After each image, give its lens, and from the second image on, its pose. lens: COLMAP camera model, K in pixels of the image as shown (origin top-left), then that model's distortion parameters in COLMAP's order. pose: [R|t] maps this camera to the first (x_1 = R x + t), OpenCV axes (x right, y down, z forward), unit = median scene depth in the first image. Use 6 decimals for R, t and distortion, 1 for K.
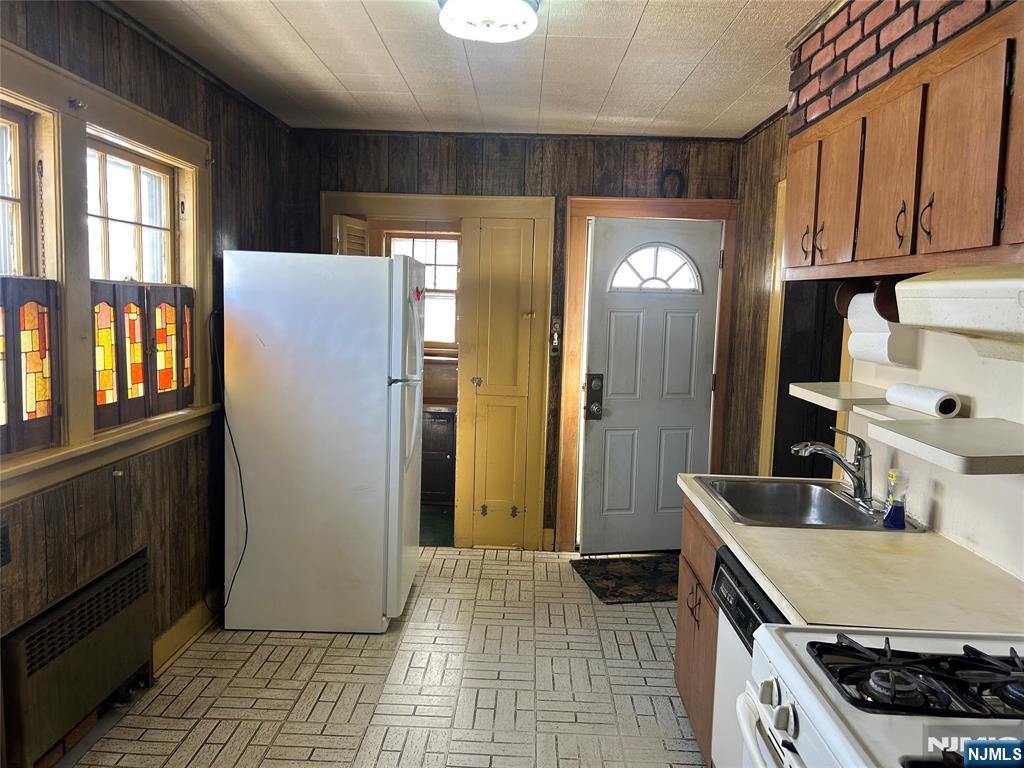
lens RADIAL K [[767.8, 0, 507.2], [0, 767.8, 379.4], [0, 0, 1]] dist [0.061625, -0.020831]
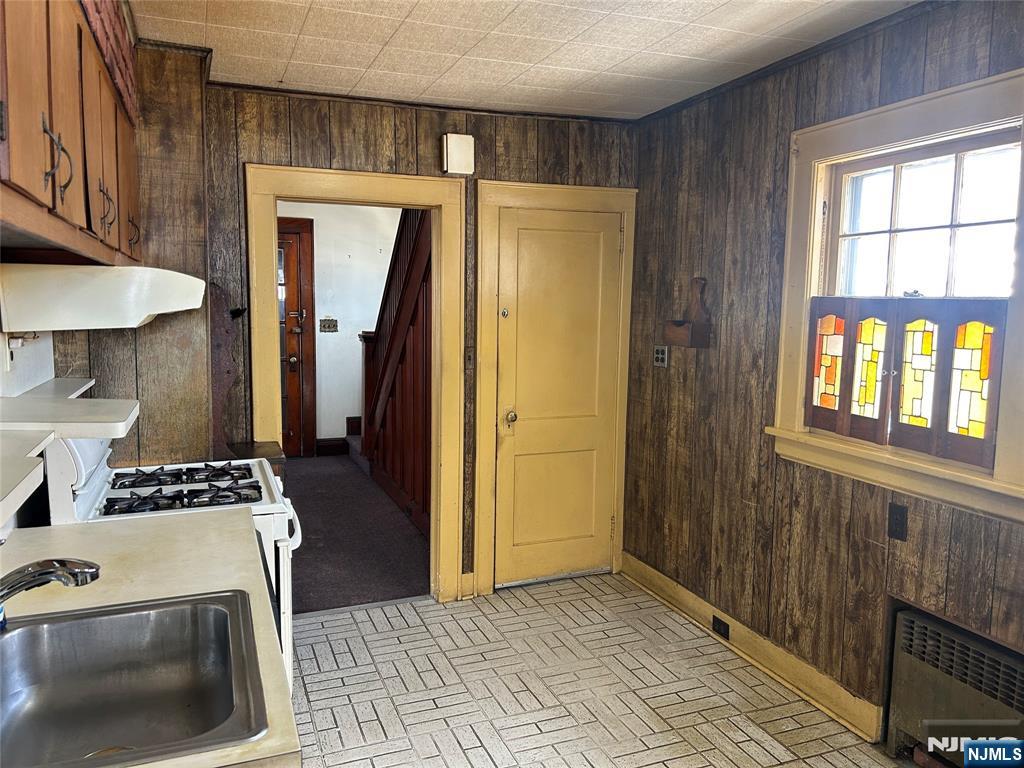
lens RADIAL K [[767.8, 0, 505.9], [0, 767.8, 386.5], [0, 0, 1]] dist [0.061625, -0.020831]
pose [[-0.920809, 0.003470, -0.389997, 0.369688], [-0.078901, 0.977627, 0.194987, -0.174415], [0.381949, 0.210317, -0.899934, 1.782554]]
